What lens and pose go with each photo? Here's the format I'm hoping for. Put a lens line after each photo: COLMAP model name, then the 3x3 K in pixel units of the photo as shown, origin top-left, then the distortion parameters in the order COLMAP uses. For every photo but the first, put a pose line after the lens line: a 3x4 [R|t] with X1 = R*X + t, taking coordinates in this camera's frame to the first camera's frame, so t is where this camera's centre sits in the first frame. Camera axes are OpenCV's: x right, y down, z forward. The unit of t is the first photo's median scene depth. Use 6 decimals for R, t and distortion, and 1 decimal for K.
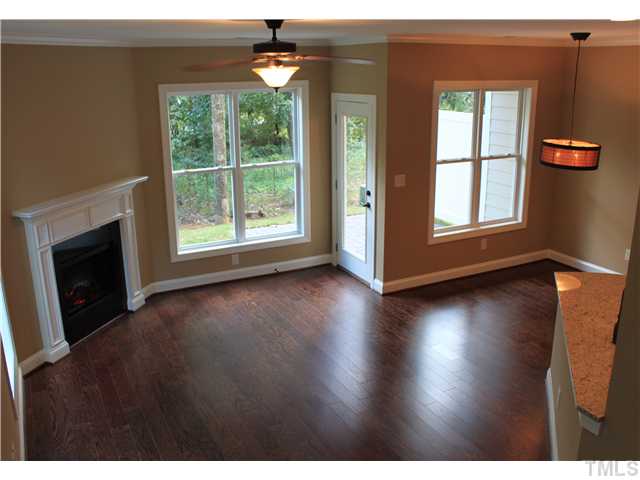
lens RADIAL K [[610.0, 0, 320.0], [0, 610.0, 240.0], [0, 0, 1]] dist [-0.093672, 0.006438]
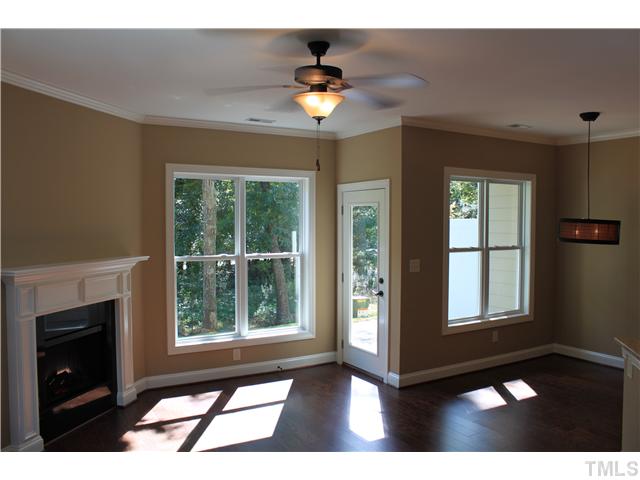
lens RADIAL K [[551.0, 0, 331.3], [0, 551.0, 240.1], [0, 0, 1]] dist [-0.174666, 0.187254]
pose [[0.996449, 0.009854, 0.083620, -0.070042], [0.010970, 0.969471, -0.244961, 0.071186], [-0.083481, 0.245008, 0.965920, 0.154632]]
